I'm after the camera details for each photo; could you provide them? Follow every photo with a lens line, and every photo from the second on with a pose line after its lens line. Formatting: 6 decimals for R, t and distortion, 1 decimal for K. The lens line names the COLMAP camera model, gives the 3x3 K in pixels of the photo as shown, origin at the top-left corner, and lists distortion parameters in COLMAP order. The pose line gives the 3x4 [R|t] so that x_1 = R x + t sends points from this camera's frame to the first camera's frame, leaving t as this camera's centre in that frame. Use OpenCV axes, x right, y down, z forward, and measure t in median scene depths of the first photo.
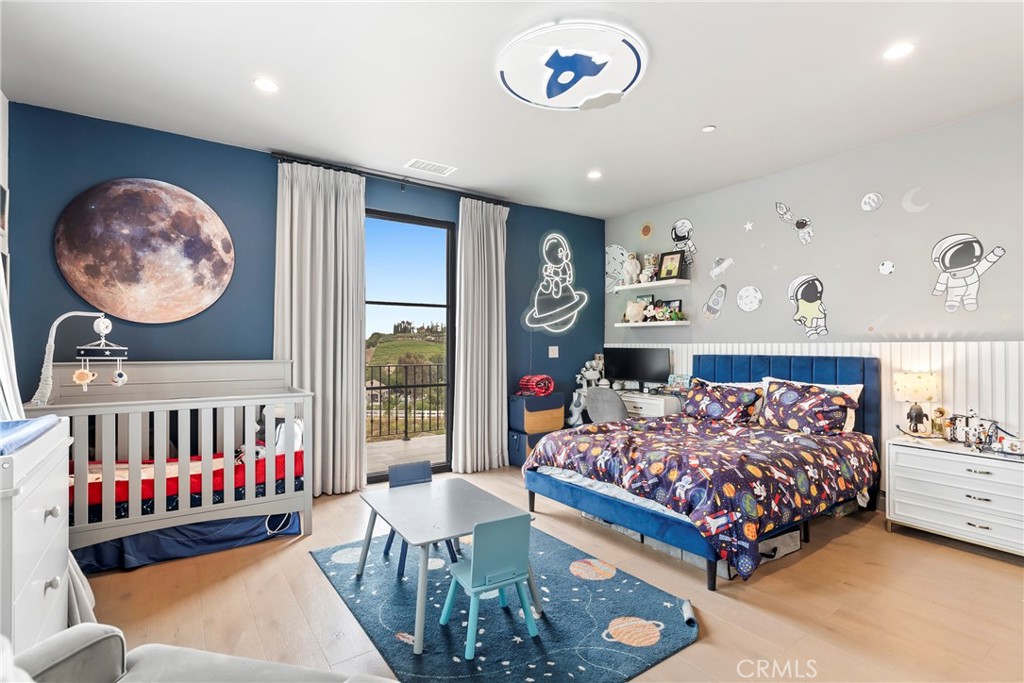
lens RADIAL K [[487.5, 0, 512.0], [0, 487.5, 341.5], [0, 0, 1]] dist [0.001038, 0.000436]
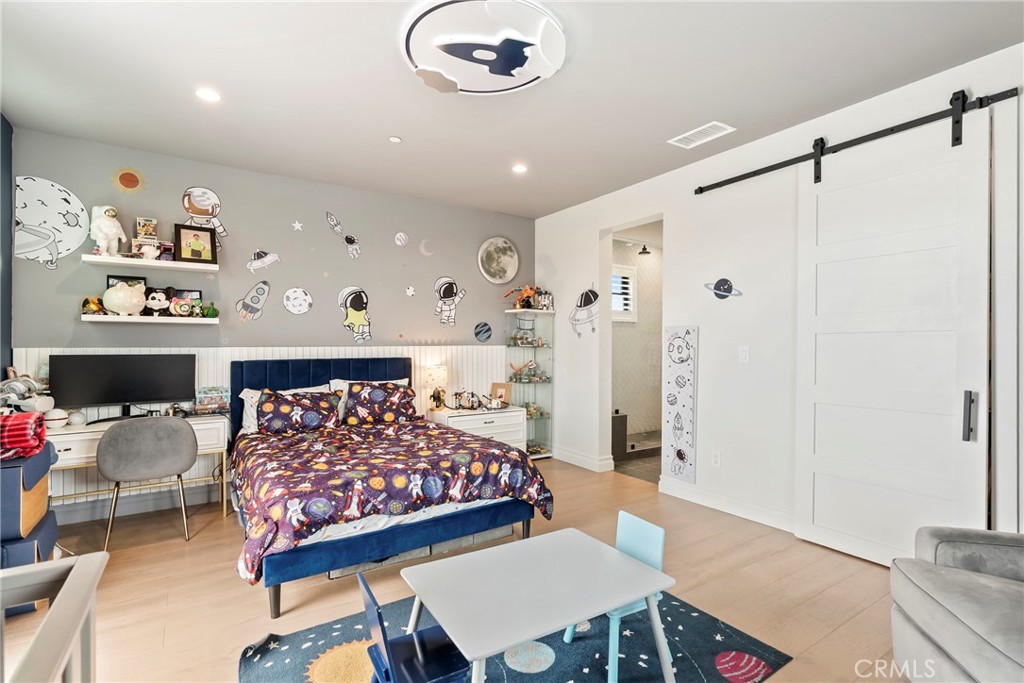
lens RADIAL K [[487.5, 0, 512.0], [0, 487.5, 341.5], [0, 0, 1]] dist [0.001038, 0.000436]
pose [[0.034486, 0.006847, 0.999382, -0.508809], [-0.005604, 0.999962, -0.006658, -0.003360], [-0.999389, -0.005371, 0.034523, 0.592015]]
